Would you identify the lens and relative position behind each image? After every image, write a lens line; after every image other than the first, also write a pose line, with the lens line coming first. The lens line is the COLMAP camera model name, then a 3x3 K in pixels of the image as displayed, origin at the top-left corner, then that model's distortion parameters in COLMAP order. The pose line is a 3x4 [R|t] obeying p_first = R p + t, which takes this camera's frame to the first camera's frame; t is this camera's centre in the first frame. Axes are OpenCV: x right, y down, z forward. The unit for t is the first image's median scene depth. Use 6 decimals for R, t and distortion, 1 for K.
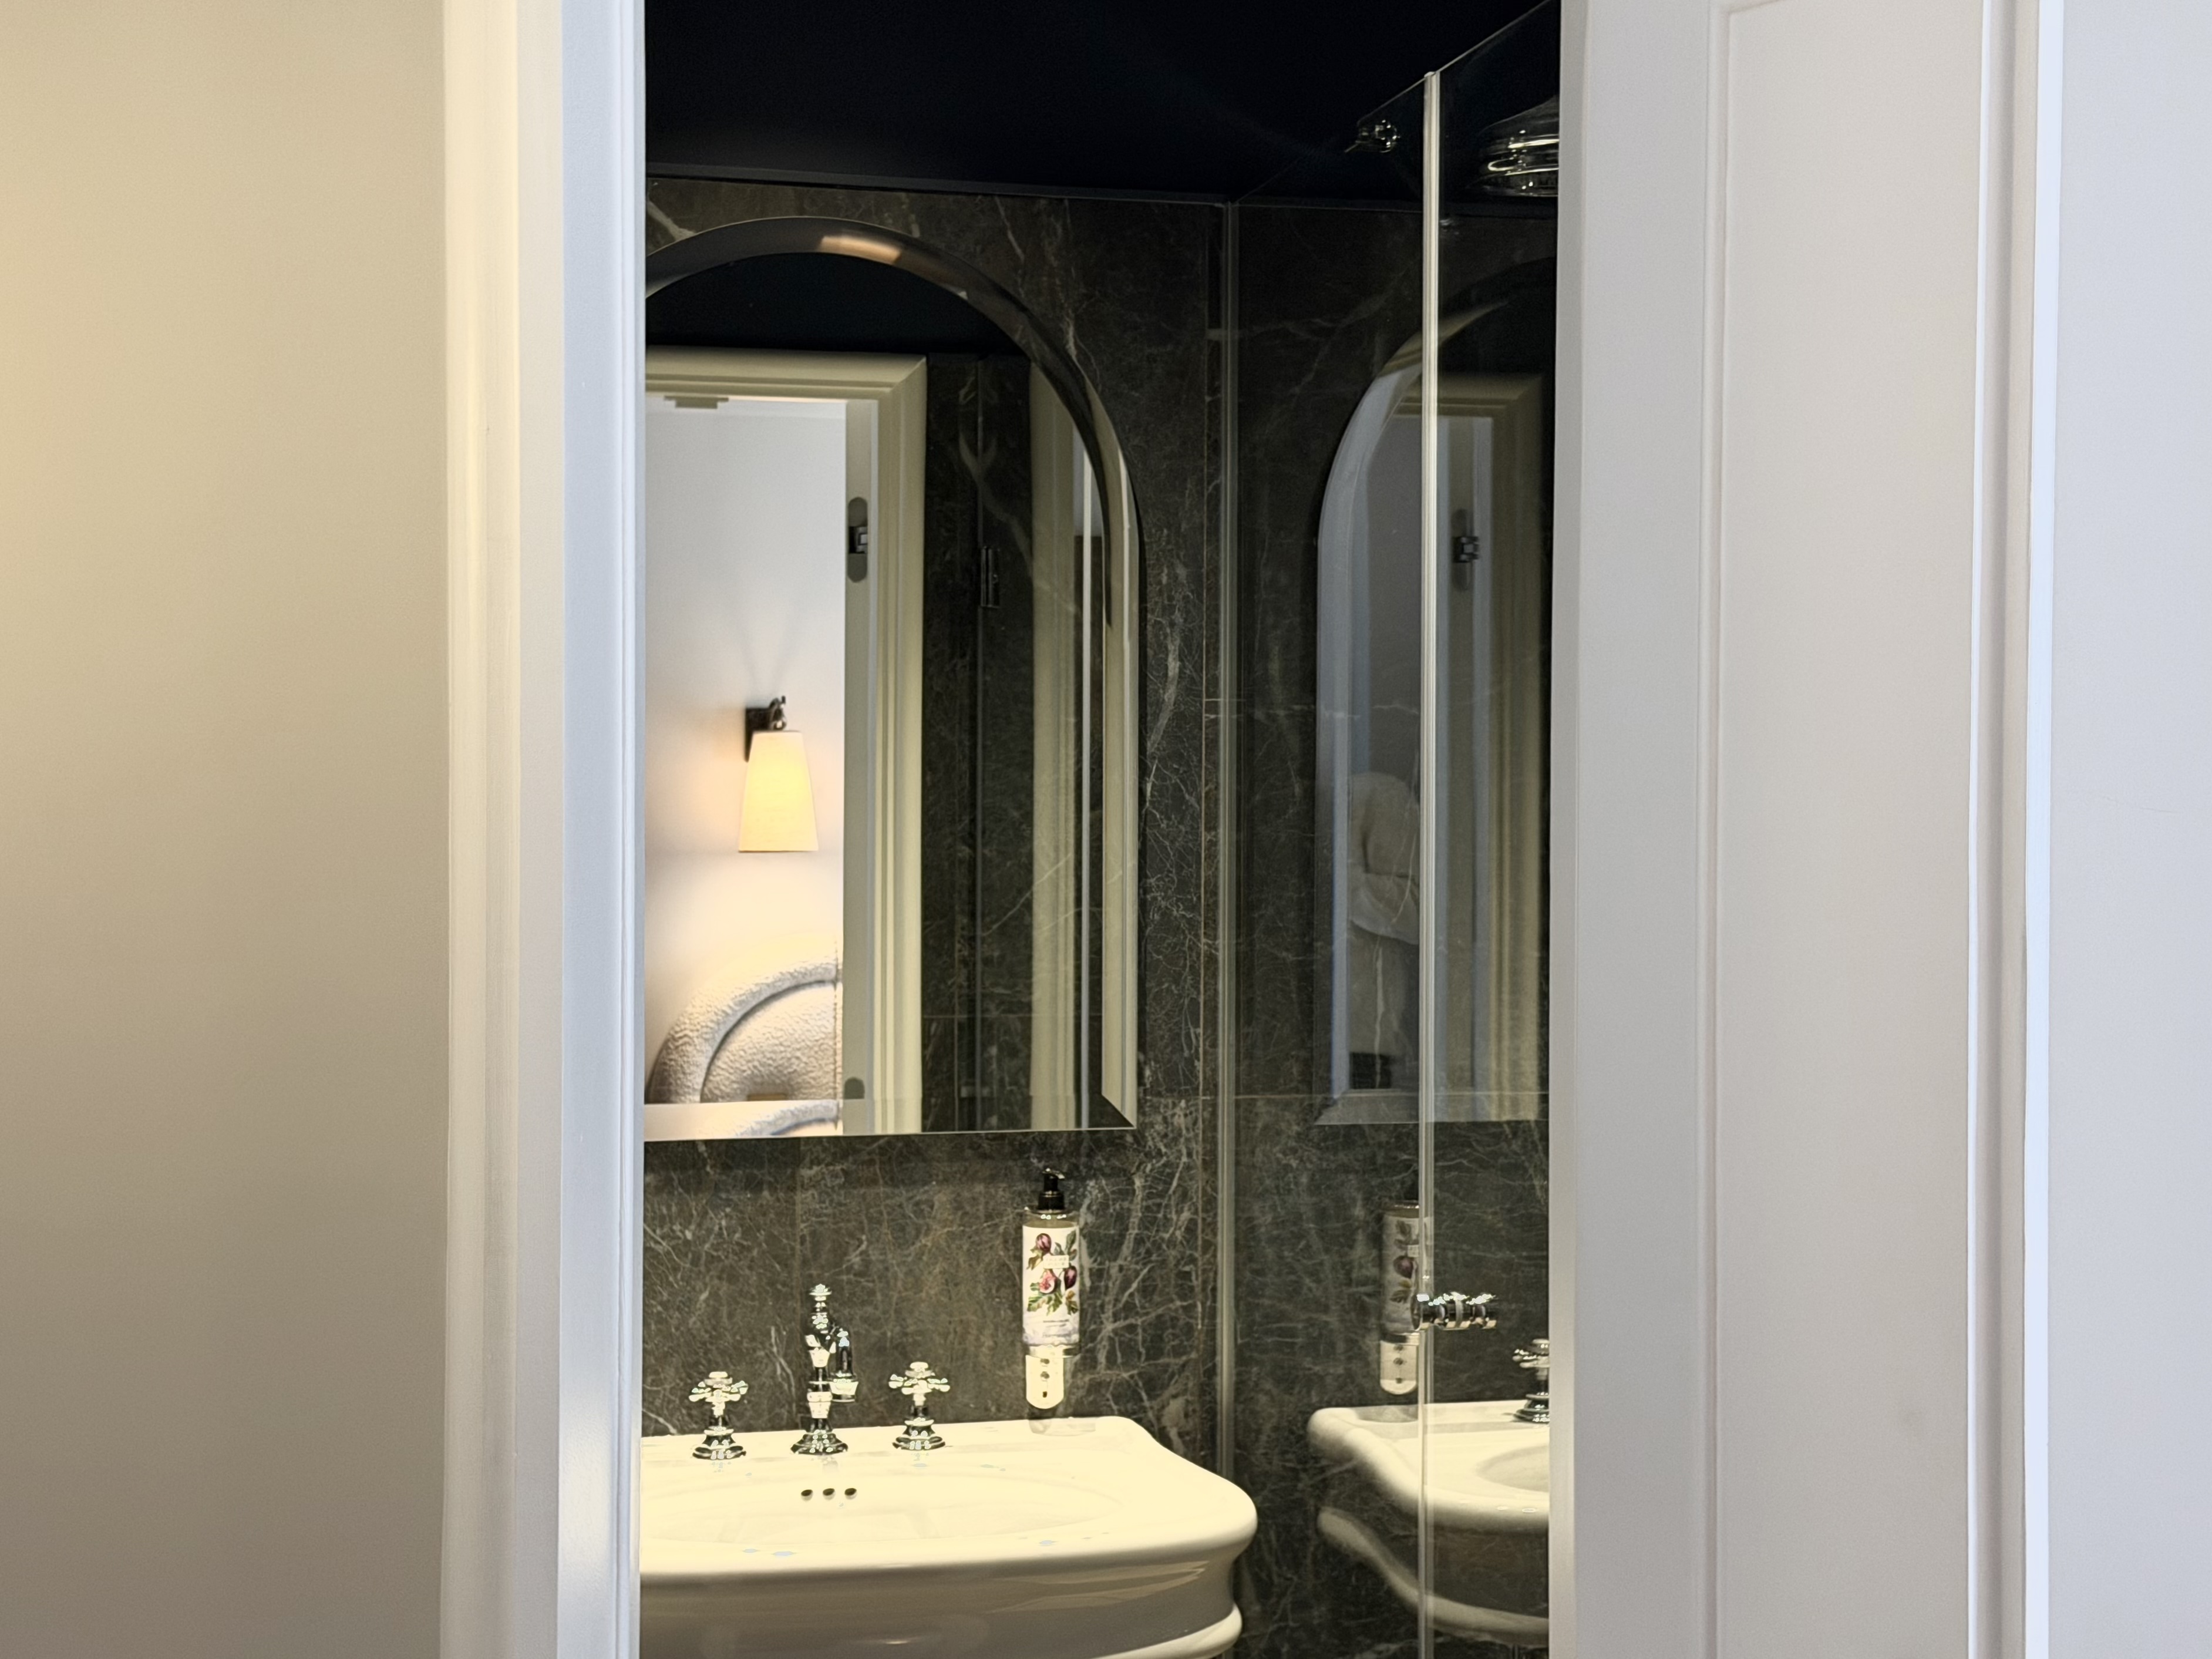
lens RADIAL K [[3094.7, 0, 1152.2], [0, 3094.7, 831.0], [0, 0, 1]] dist [0.072988, 0.017547]
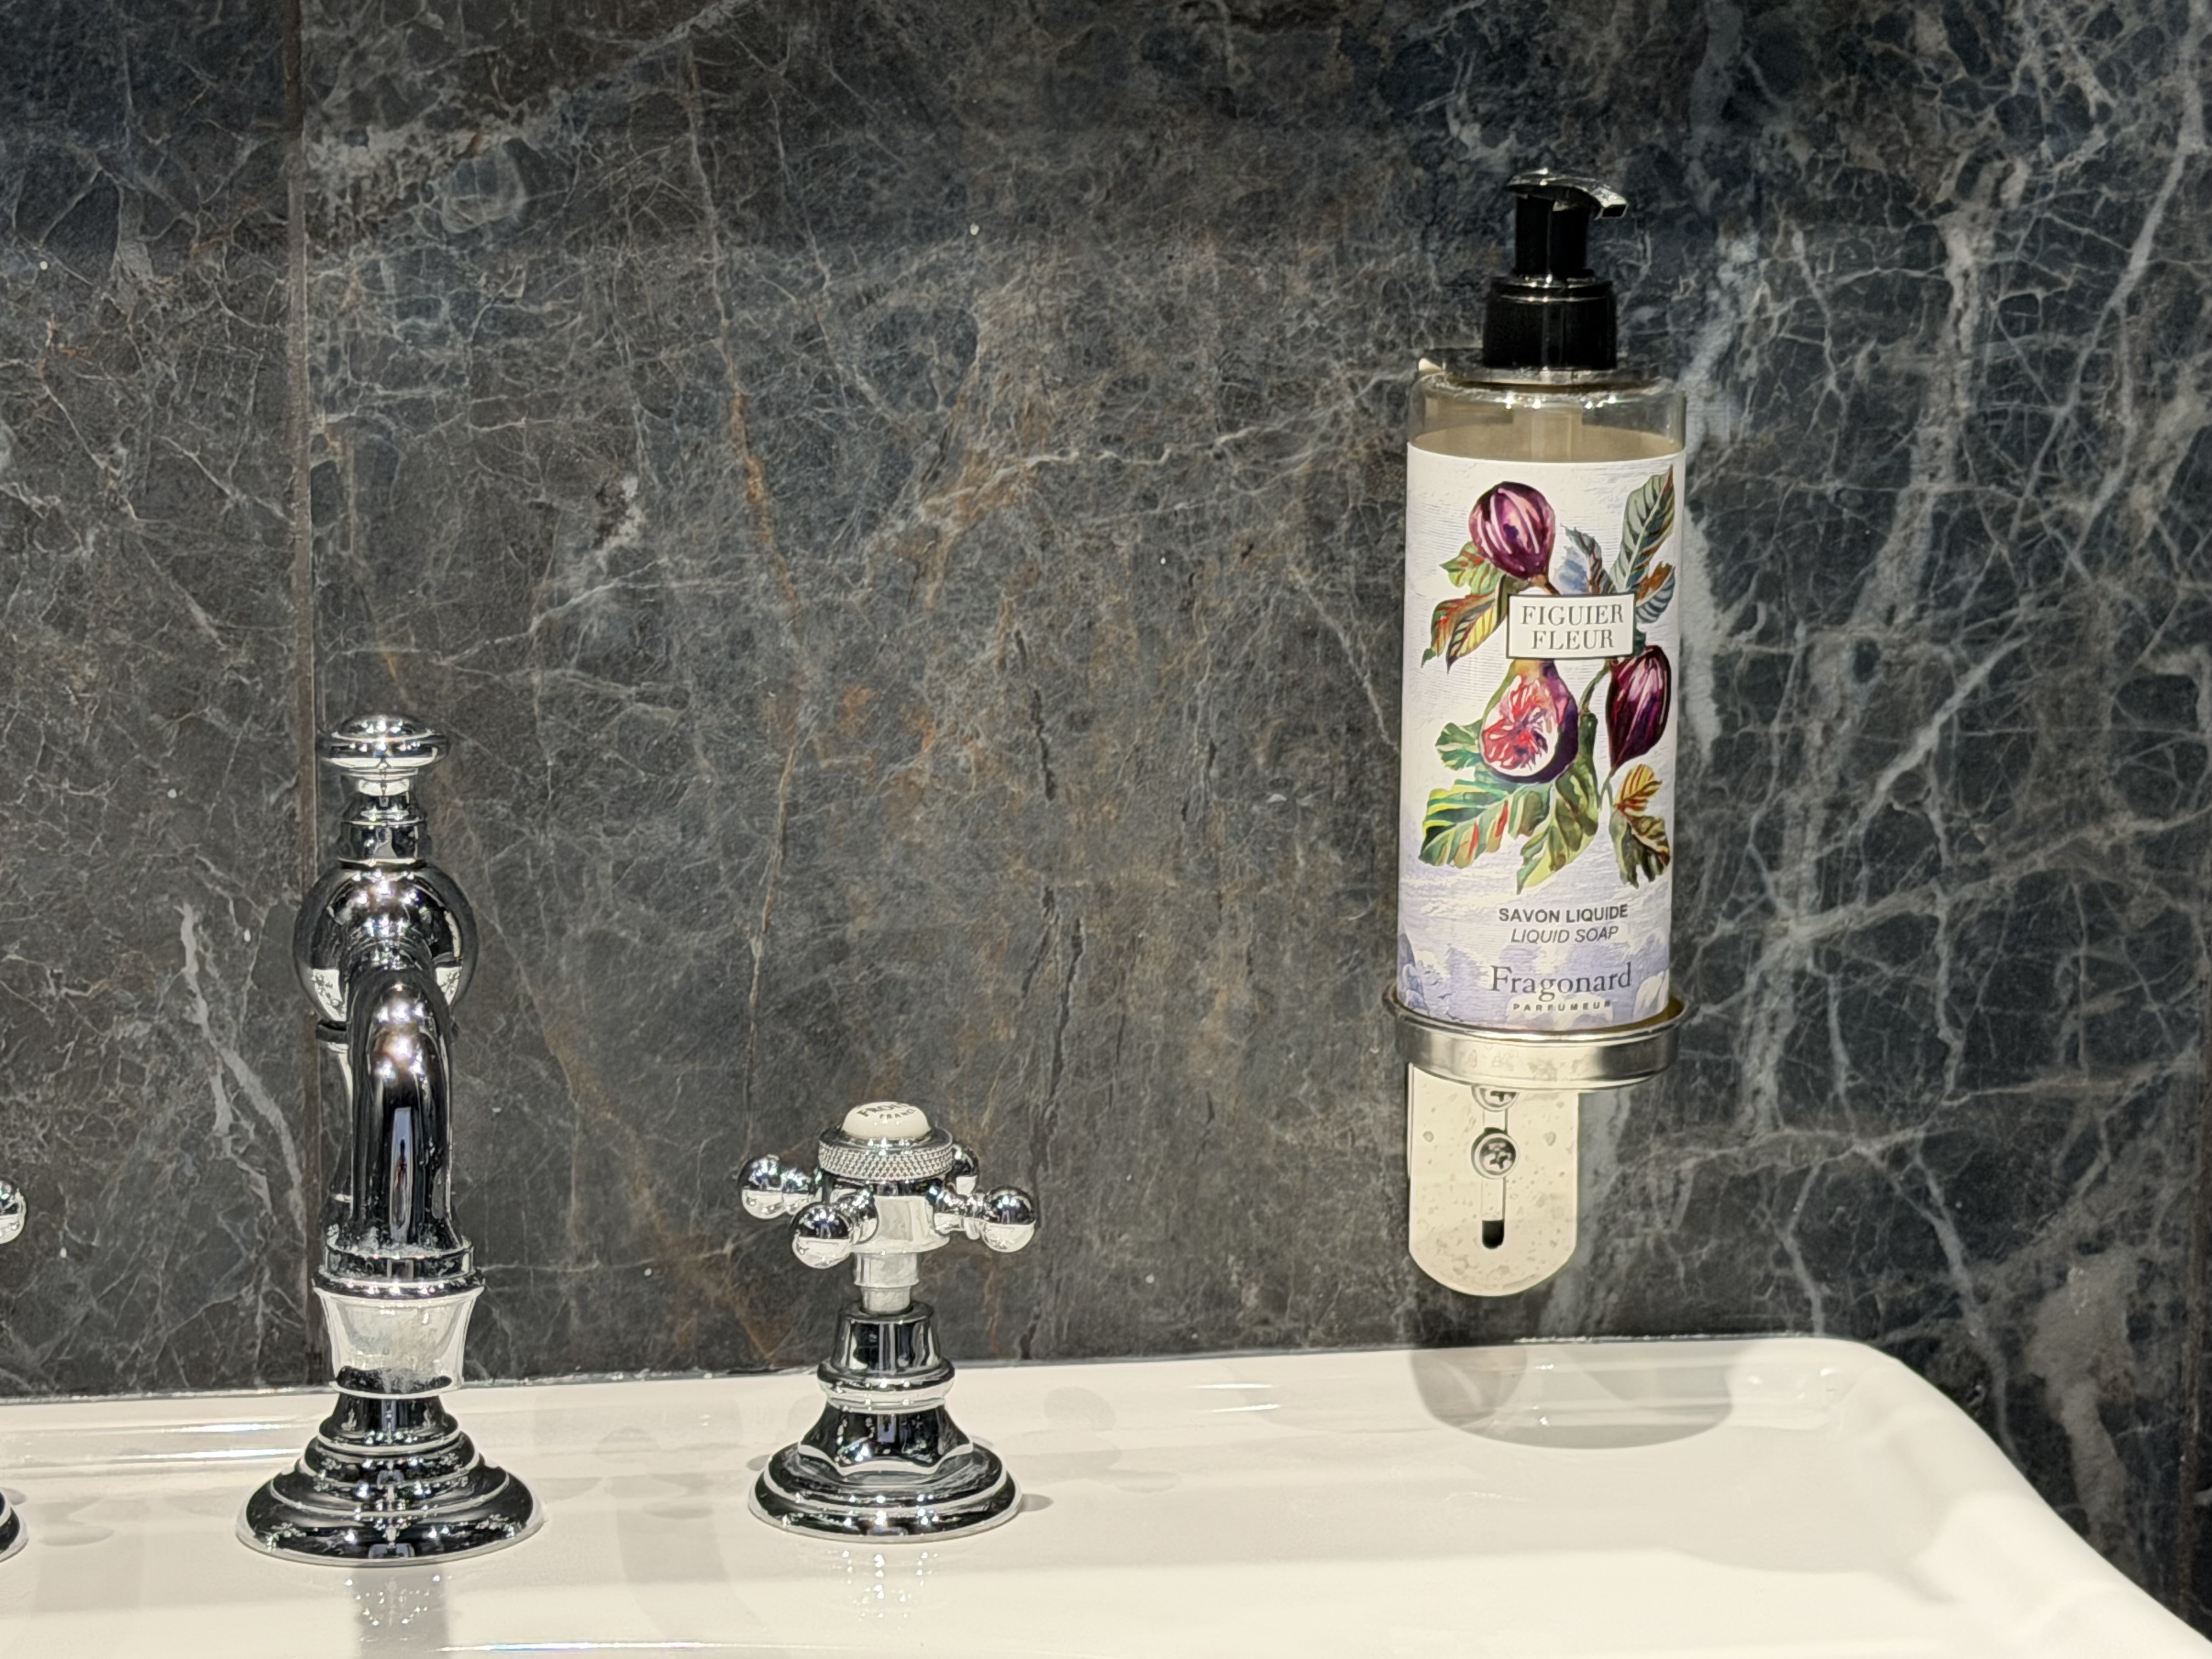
lens RADIAL K [[5033.6, 0, 1106.0], [0, 5033.6, 829.5], [0, 0, 1]] dist [0.122090, 0.223186]
pose [[0.996308, 0.023997, -0.082429, -0.033403], [-0.008075, 0.982078, 0.188301, 0.089579], [0.085470, -0.186940, 0.978646, 0.667107]]
